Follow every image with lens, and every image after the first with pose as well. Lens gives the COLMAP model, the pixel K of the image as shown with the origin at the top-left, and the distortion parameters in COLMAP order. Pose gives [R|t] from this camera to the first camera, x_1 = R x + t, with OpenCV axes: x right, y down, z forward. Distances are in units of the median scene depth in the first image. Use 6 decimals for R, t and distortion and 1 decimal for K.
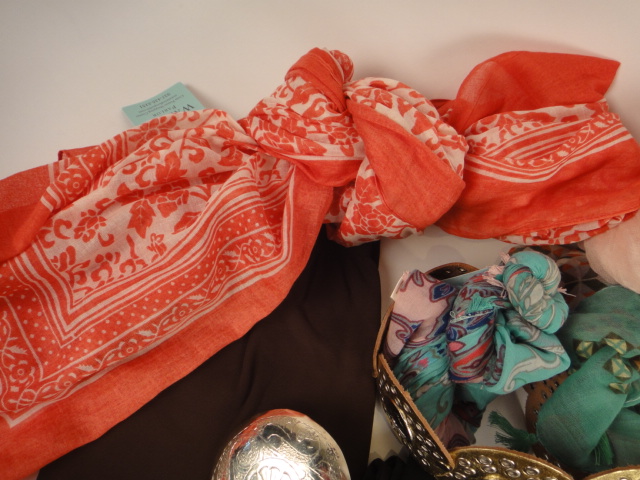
lens RADIAL K [[457.0, 0, 322.2], [0, 457.0, 239.1], [0, 0, 1]] dist [0.011827, -0.002368]
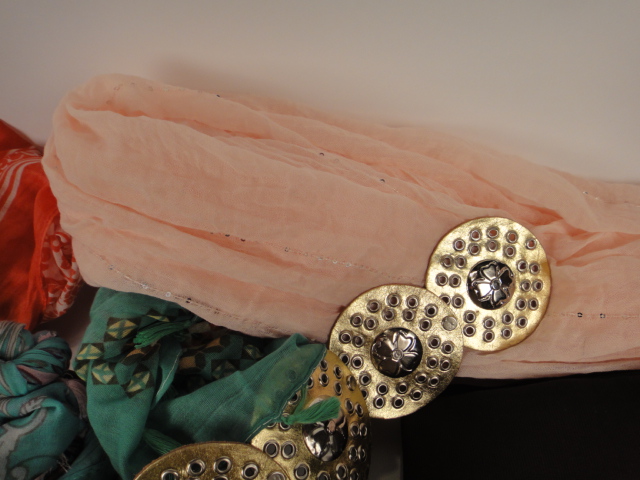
lens RADIAL K [[457.0, 0, 317.9], [0, 457.0, 235.7], [0, 0, 1]] dist [0.011827, -0.002368]
pose [[0.755077, -0.655032, -0.028138, 1.114046], [0.629248, 0.736073, -0.249488, 0.544618], [0.184135, 0.170677, 0.967969, 0.203619]]
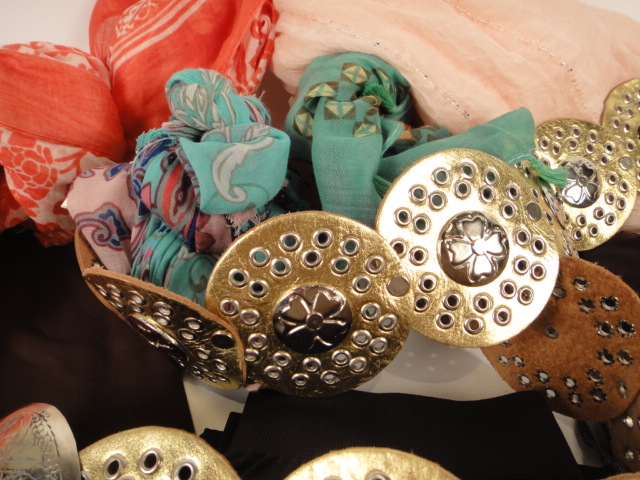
lens RADIAL K [[457.0, 0, 321.5], [0, 457.0, 237.5], [0, 0, 1]] dist [0.011827, -0.002368]
pose [[0.811017, -0.552640, 0.191938, 0.332836], [0.582760, 0.734342, -0.348041, 0.698488], [0.051394, 0.394121, 0.917620, 0.339669]]
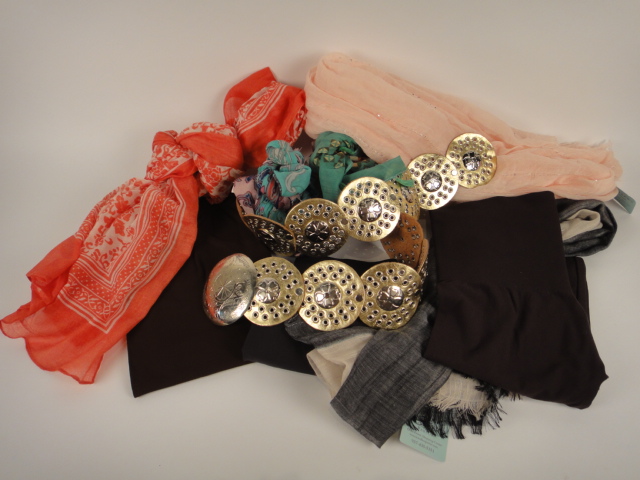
lens RADIAL K [[457.0, 0, 319.6], [0, 457.0, 236.7], [0, 0, 1]] dist [0.011827, -0.002368]
pose [[0.828182, -0.554764, 0.079697, 0.209310], [0.551682, 0.781861, -0.290414, 1.189954], [0.098799, 0.284483, 0.953577, -1.022900]]
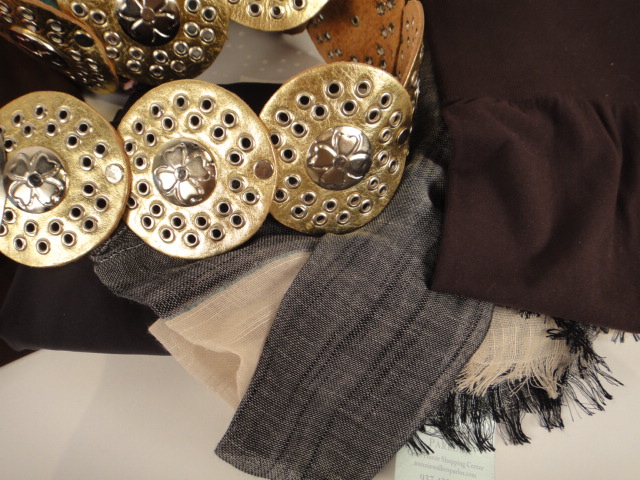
lens RADIAL K [[457.0, 0, 325.0], [0, 457.0, 239.2], [0, 0, 1]] dist [0.011827, -0.002368]
pose [[0.743098, -0.668102, -0.038019, 0.382457], [0.668983, 0.743065, 0.017798, 1.069103], [0.016360, -0.038660, 0.999118, 0.116309]]
